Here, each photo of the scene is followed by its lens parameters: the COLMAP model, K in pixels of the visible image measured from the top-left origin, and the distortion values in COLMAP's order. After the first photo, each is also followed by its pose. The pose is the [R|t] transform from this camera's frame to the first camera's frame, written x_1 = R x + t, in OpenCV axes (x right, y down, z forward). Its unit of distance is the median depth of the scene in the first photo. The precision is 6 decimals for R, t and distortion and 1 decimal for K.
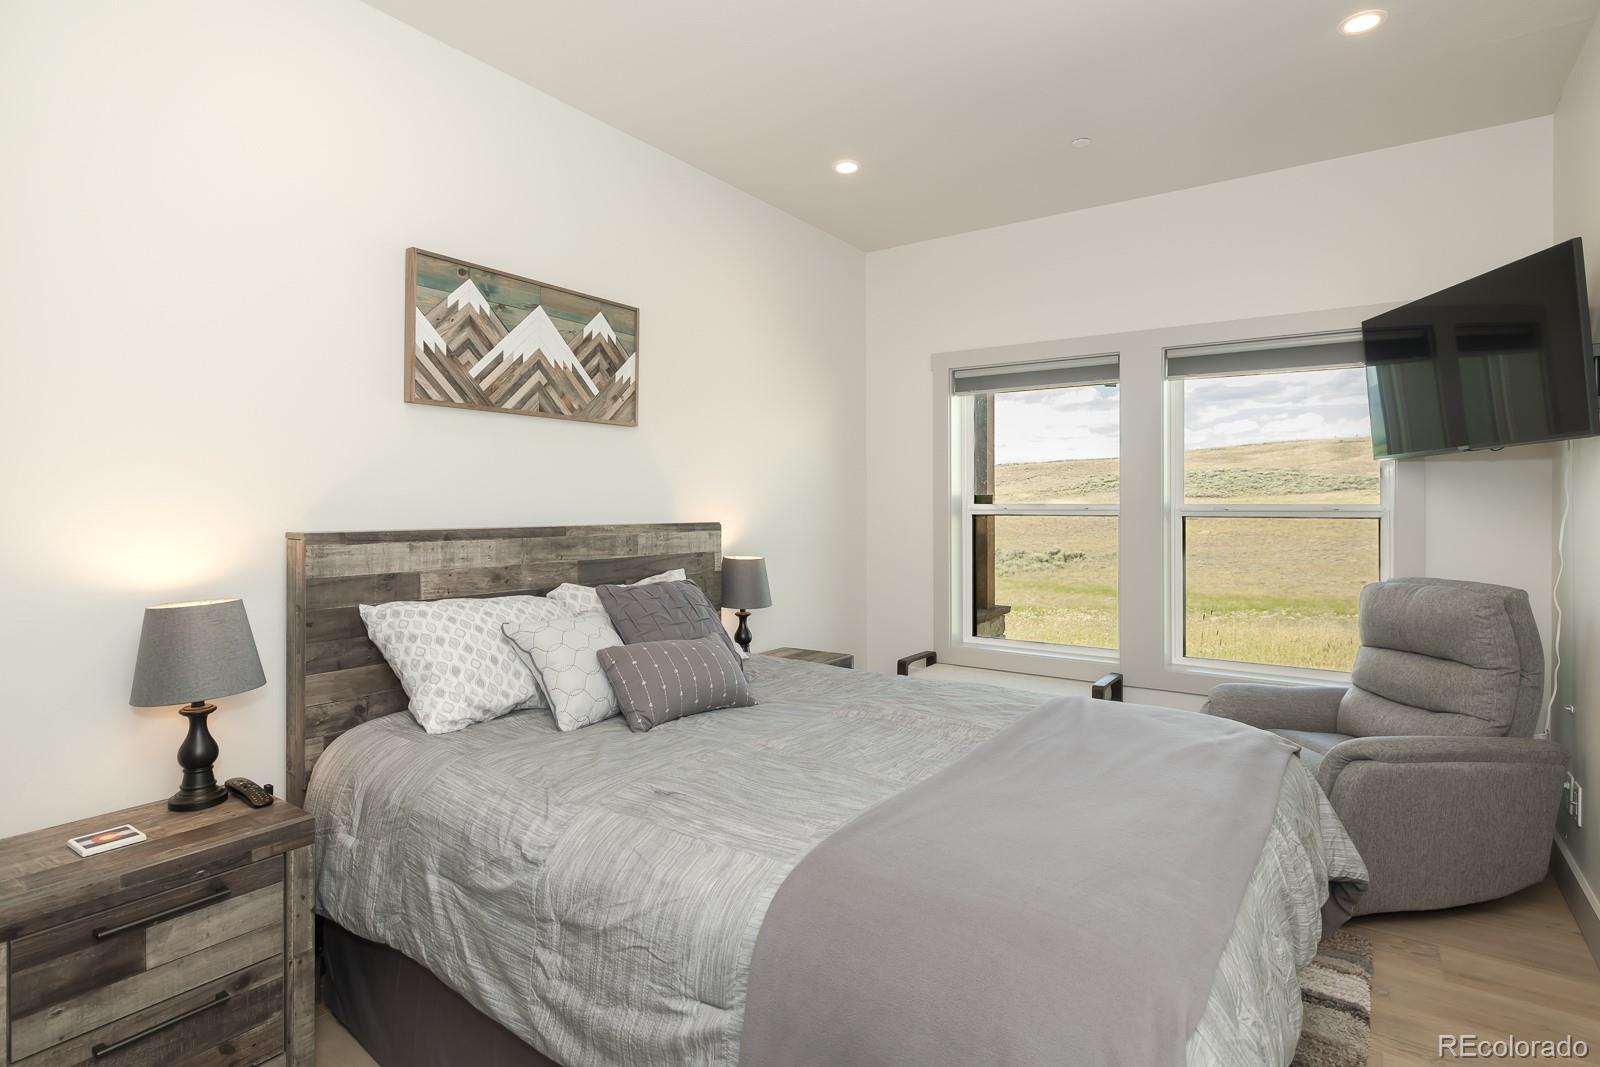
lens RADIAL K [[792.0, 0, 799.9], [0, 792.0, 504.0], [0, 0, 1]] dist [-0.032561, -0.000031]
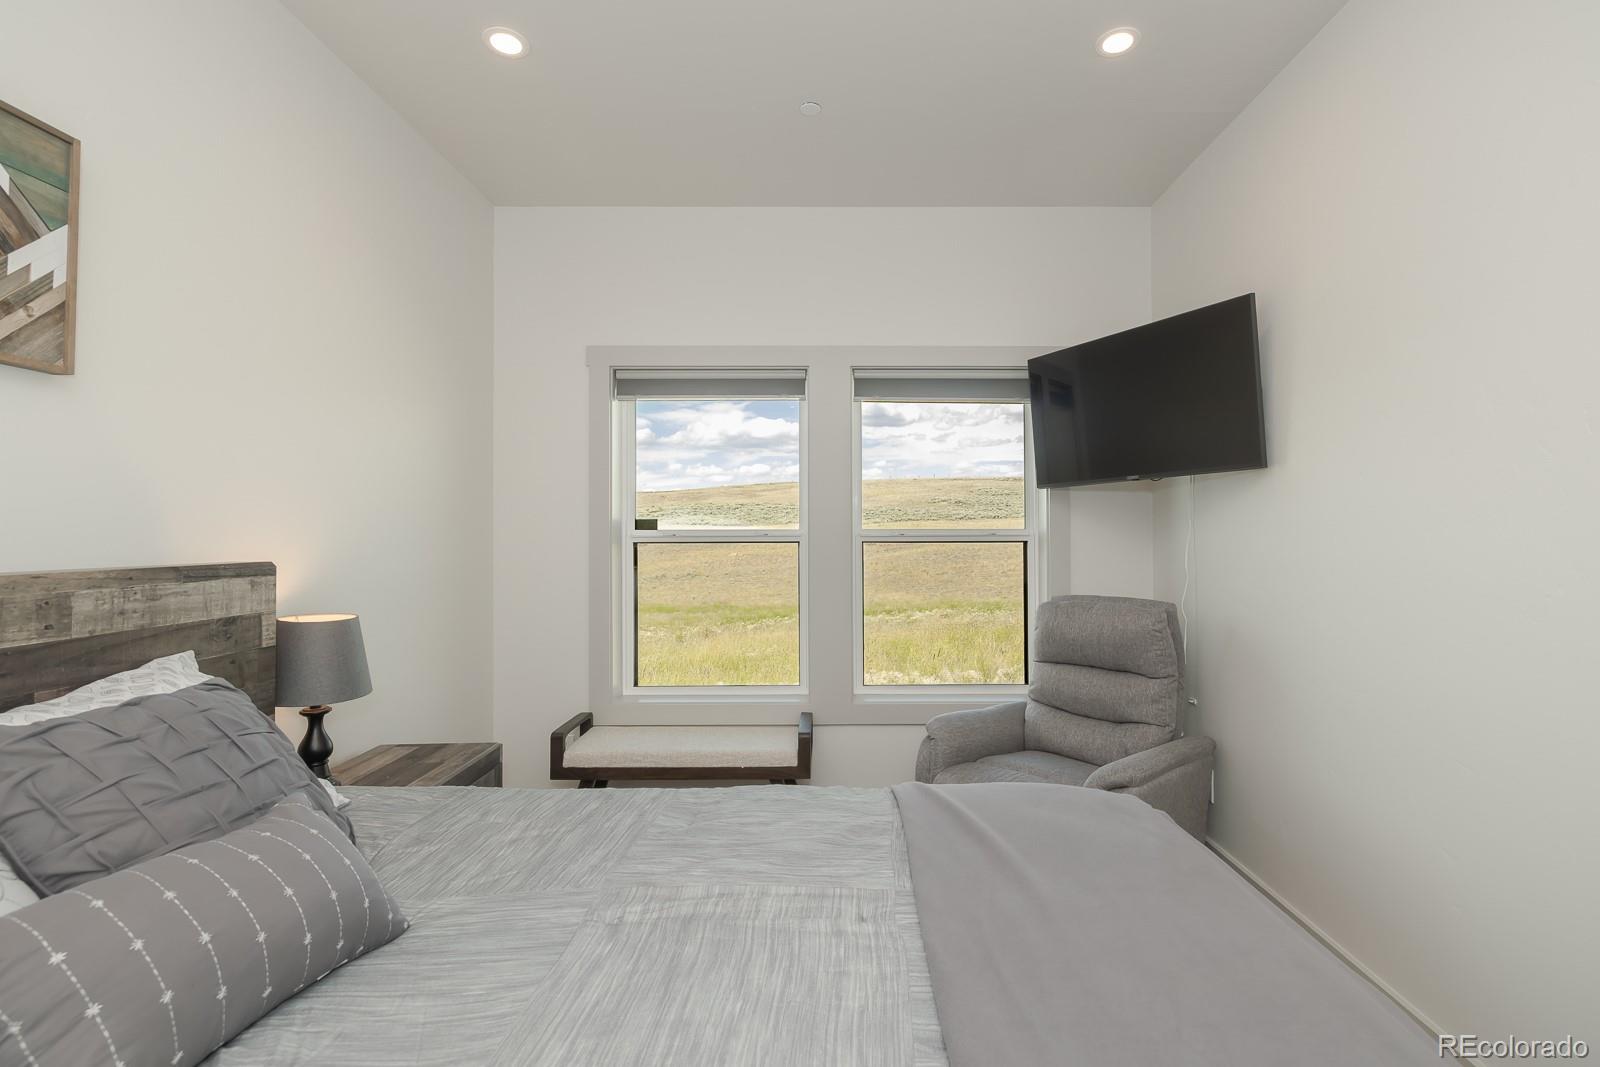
lens RADIAL K [[727.8, 0, 837.6], [0, 727.8, 519.6], [0, 0, 1]] dist [0.000901, 0.000473]
pose [[0.818570, 0.006743, 0.574368, -0.081012], [0.002470, 0.999881, -0.015258, 0.001768], [-0.574402, 0.013909, 0.818455, 0.380836]]
